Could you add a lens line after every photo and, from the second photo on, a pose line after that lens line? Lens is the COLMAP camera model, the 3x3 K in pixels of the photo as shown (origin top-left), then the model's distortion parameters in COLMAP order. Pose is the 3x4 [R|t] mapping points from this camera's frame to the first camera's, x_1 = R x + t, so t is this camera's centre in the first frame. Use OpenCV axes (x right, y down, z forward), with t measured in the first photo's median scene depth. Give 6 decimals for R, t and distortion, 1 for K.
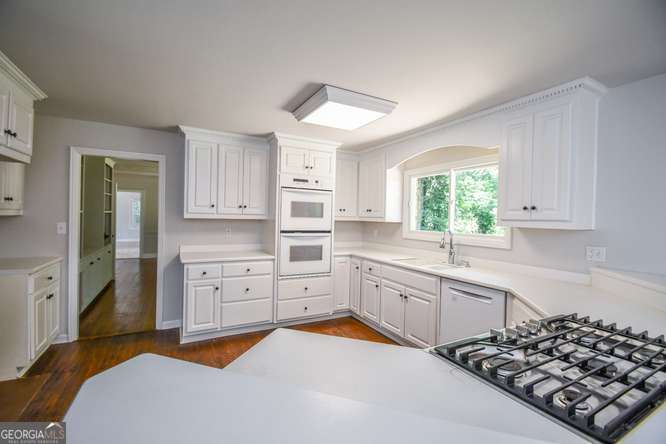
lens RADIAL K [[297.1, 0, 327.3], [0, 297.1, 220.6], [0, 0, 1]] dist [0.017466, -0.014421]
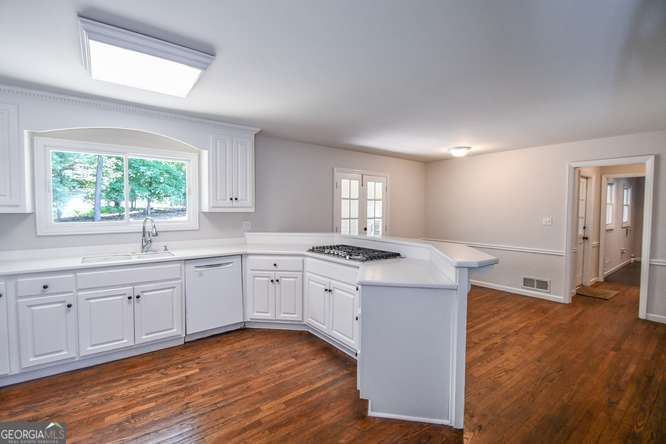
lens RADIAL K [[297.1, 0, 327.3], [0, 297.1, 220.6], [0, 0, 1]] dist [0.017466, -0.014421]
pose [[-0.164939, -0.064061, 0.984221, -0.596175], [0.006078, 0.997804, 0.065963, -0.018853], [-0.986285, 0.016862, -0.164187, 0.515140]]
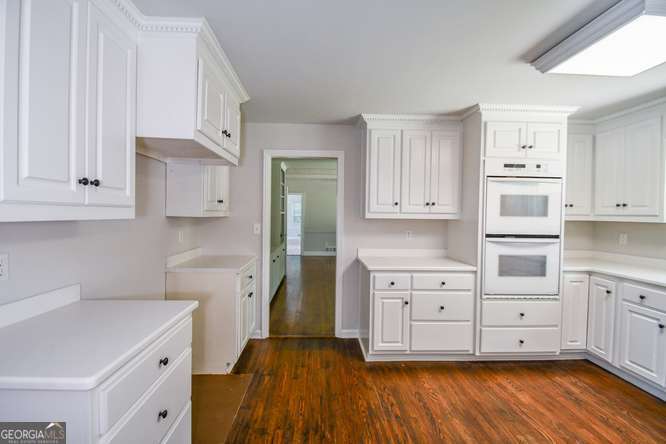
lens RADIAL K [[297.1, 0, 327.3], [0, 297.1, 220.6], [0, 0, 1]] dist [0.017466, -0.014421]
pose [[0.904259, -0.001390, -0.426983, -0.197111], [0.002513, 0.999995, 0.002066, -0.003436], [0.426978, -0.002941, 0.904257, 0.144021]]
